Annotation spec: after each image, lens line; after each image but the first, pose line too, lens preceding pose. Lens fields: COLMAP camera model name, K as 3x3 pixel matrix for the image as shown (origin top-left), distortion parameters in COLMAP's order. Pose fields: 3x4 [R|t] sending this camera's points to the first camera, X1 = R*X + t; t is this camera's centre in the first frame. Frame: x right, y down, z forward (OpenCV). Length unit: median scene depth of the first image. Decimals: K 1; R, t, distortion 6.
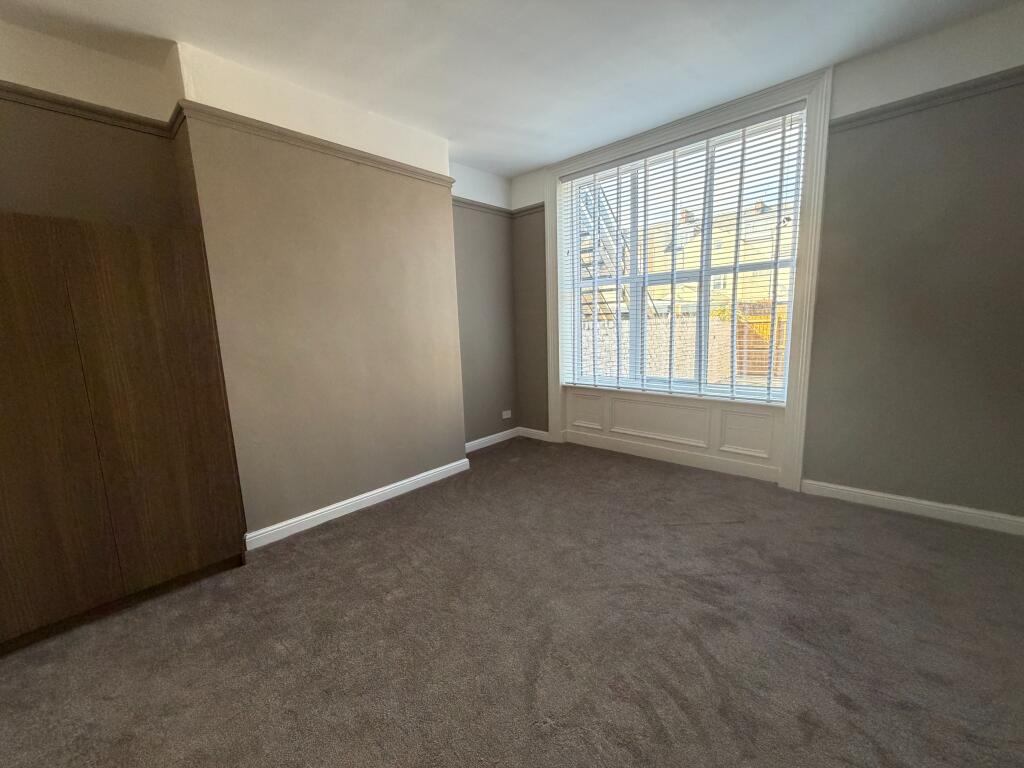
lens RADIAL K [[407.0, 0, 507.6], [0, 407.0, 386.2], [0, 0, 1]] dist [0.000039, 0.000037]
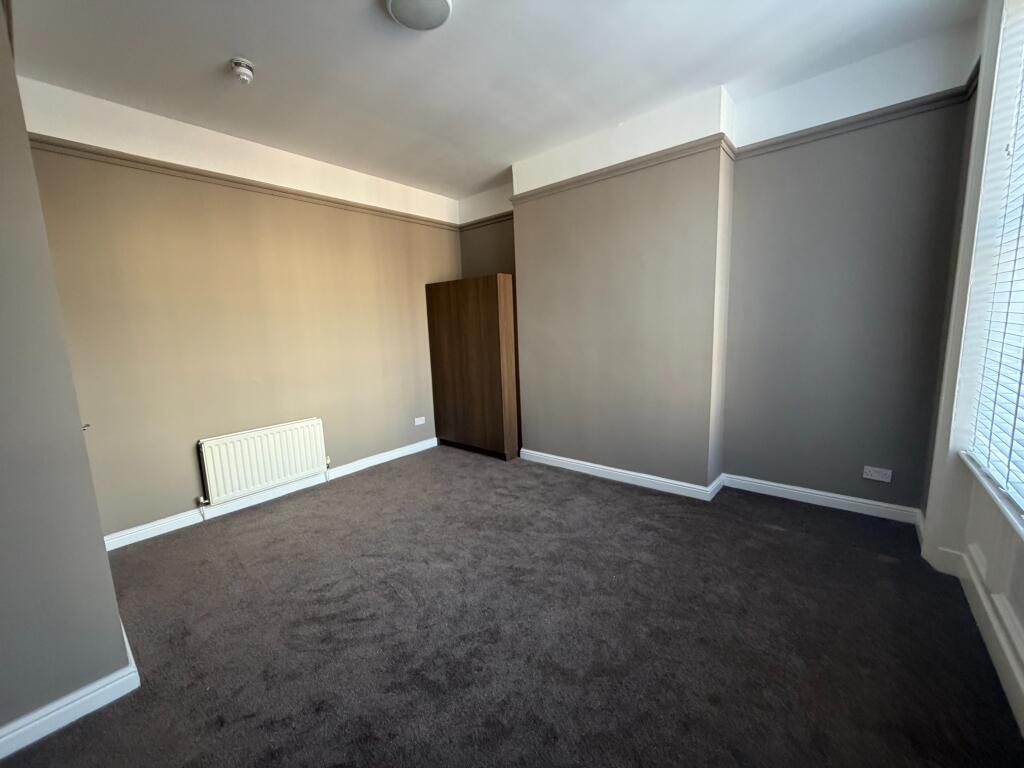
lens RADIAL K [[407.0, 0, 507.6], [0, 407.0, 386.2], [0, 0, 1]] dist [0.000039, 0.000037]
pose [[0.038390, 0.181202, -0.982696, 1.013268], [-0.109115, 0.978301, 0.176129, -0.185258], [0.993287, 0.100466, 0.057329, 0.872715]]
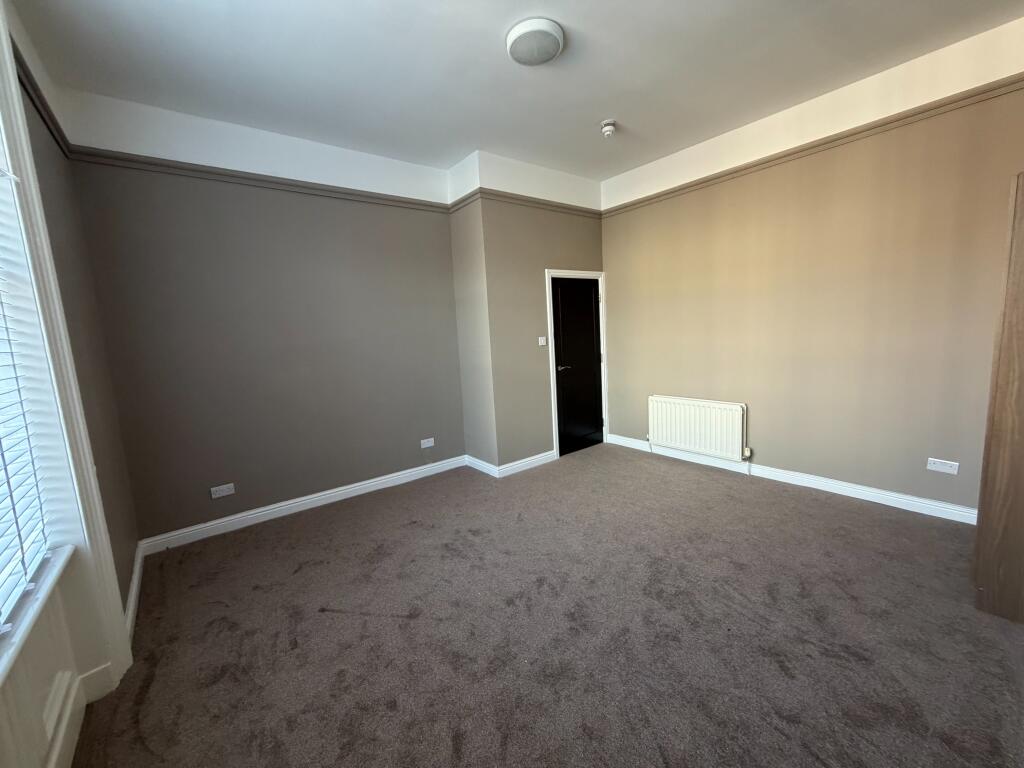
lens RADIAL K [[407.0, 0, 507.6], [0, 407.0, 386.2], [0, 0, 1]] dist [0.000039, 0.000037]
pose [[-0.984063, 0.066254, 0.165018, 0.079695], [0.111009, 0.953848, 0.279019, -0.284737], [-0.138916, 0.292890, -0.946001, 1.743076]]
